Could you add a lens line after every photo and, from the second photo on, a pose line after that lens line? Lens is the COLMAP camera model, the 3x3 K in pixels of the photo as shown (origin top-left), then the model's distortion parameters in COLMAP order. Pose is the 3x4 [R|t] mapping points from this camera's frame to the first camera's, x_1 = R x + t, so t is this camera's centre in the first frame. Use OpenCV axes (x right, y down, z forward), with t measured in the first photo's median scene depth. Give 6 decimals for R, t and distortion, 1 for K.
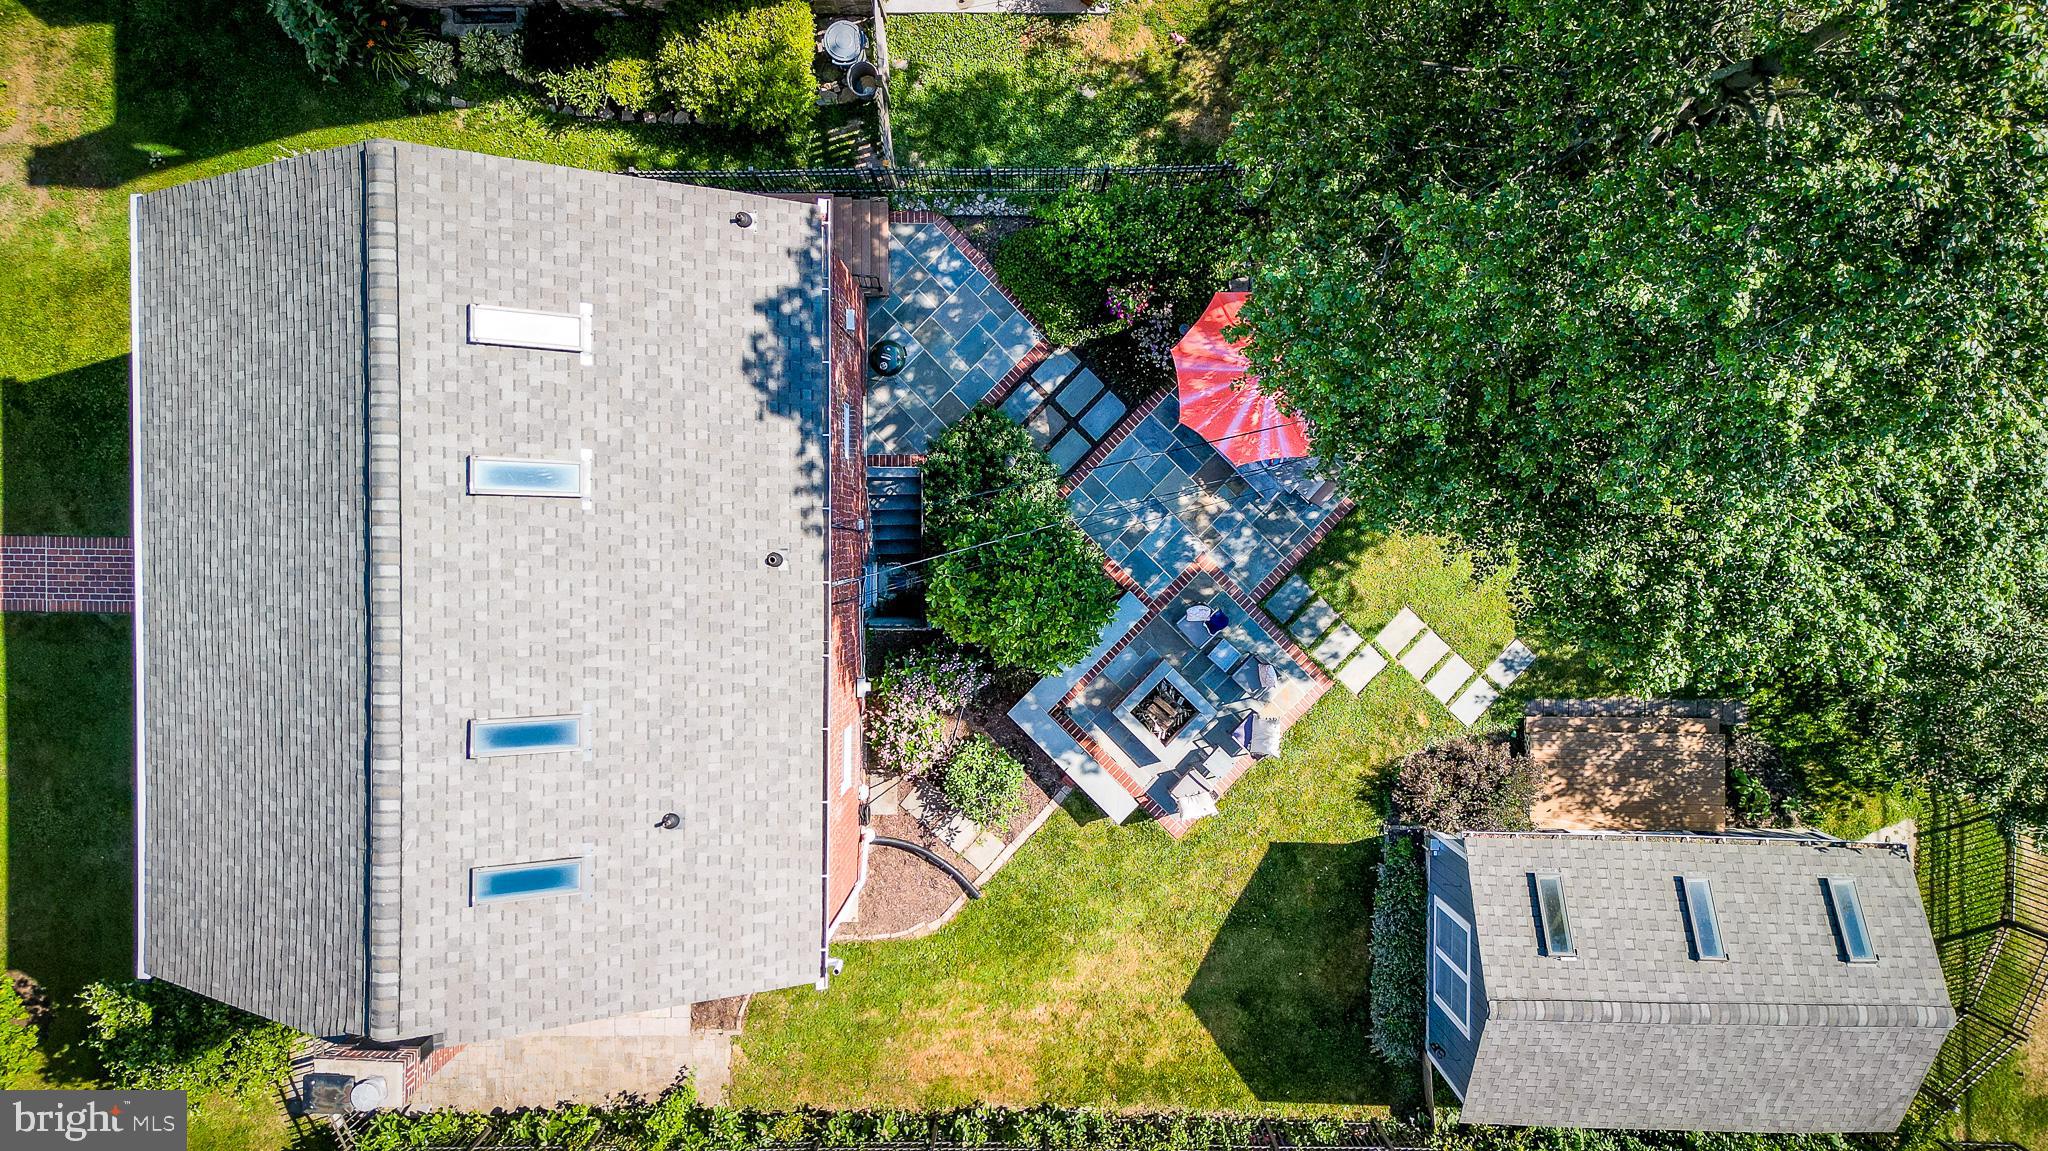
lens RADIAL K [[1558.9, 0, 1034.6], [0, 1558.9, 588.6], [0, 0, 1]] dist [0.088449, -0.024976]
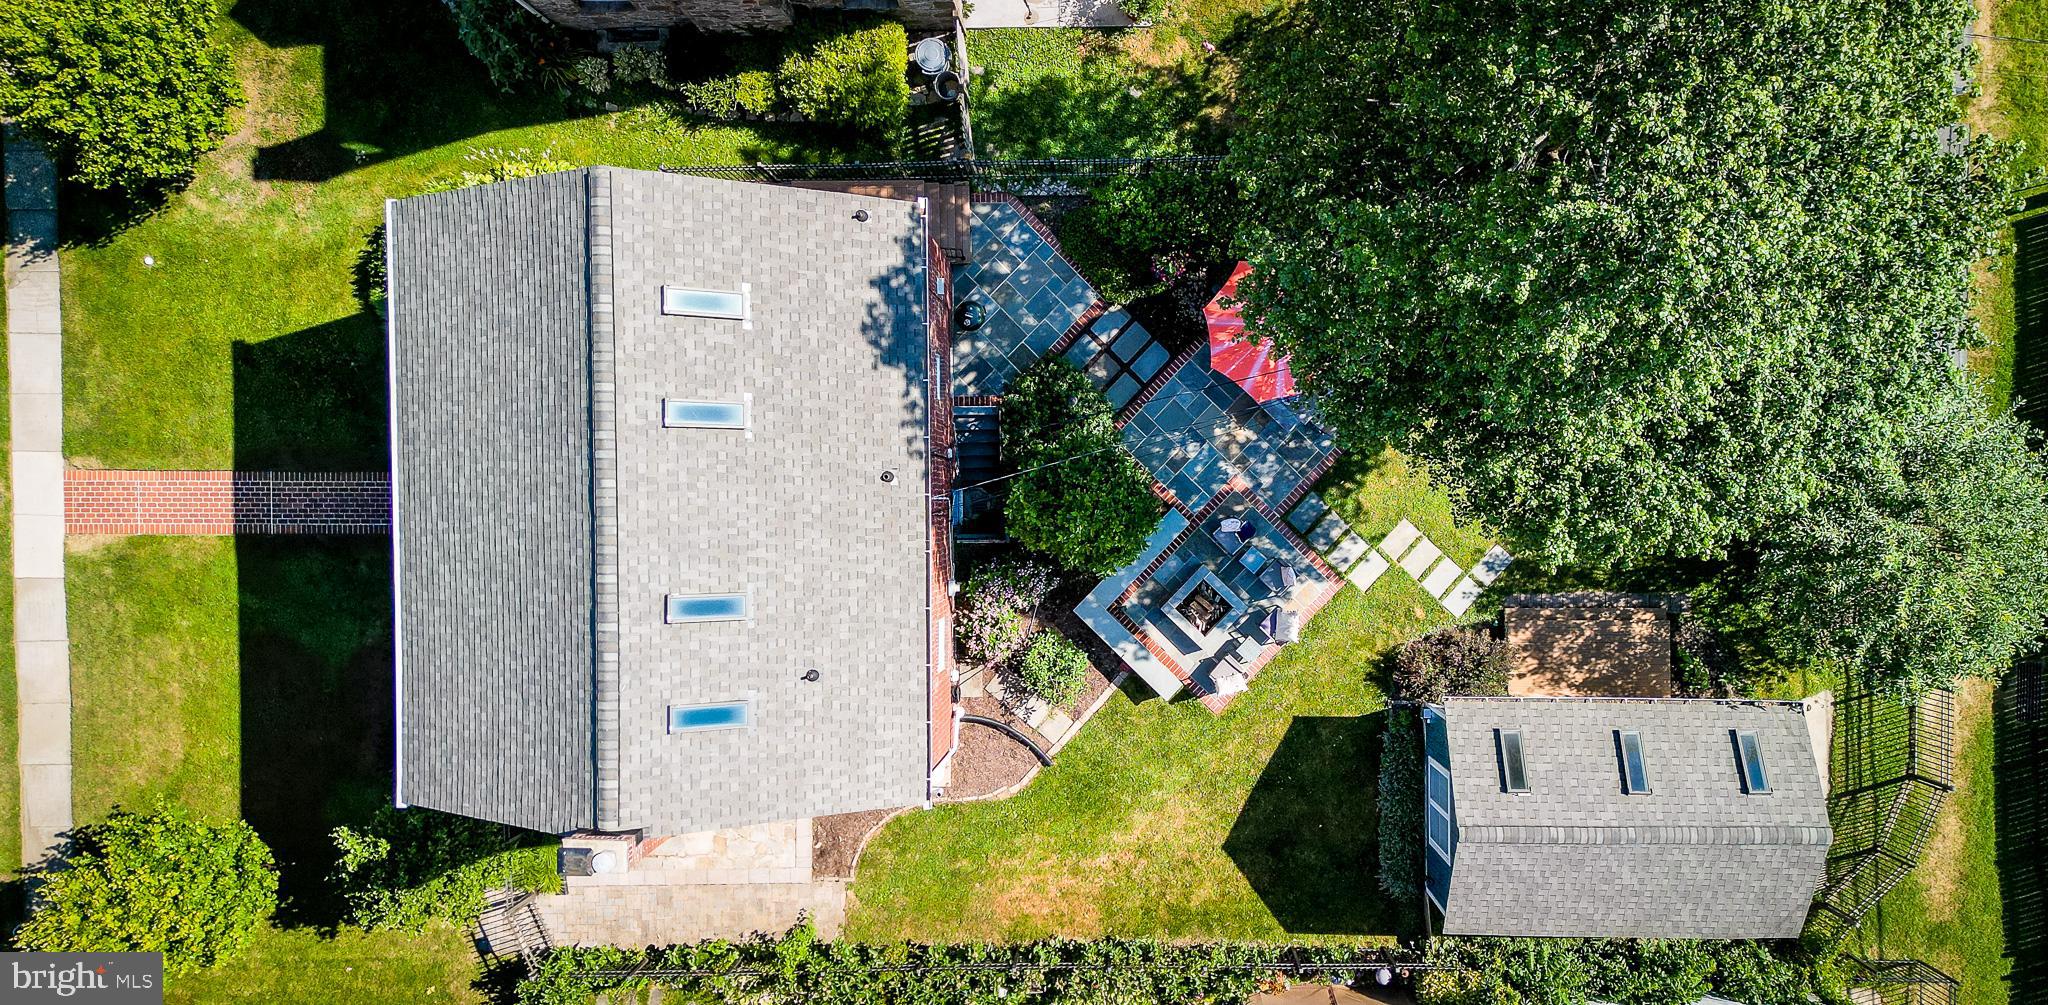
lens RADIAL K [[1717.9, 0, 1107.7], [0, 1717.9, 549.3], [0, 0, 1]] dist [0.145200, -0.046535]
pose [[0.999897, -0.010753, -0.009467, 0.022397], [0.010750, 0.999942, -0.000280, 0.033417], [0.009469, 0.000178, 0.999955, -0.326083]]
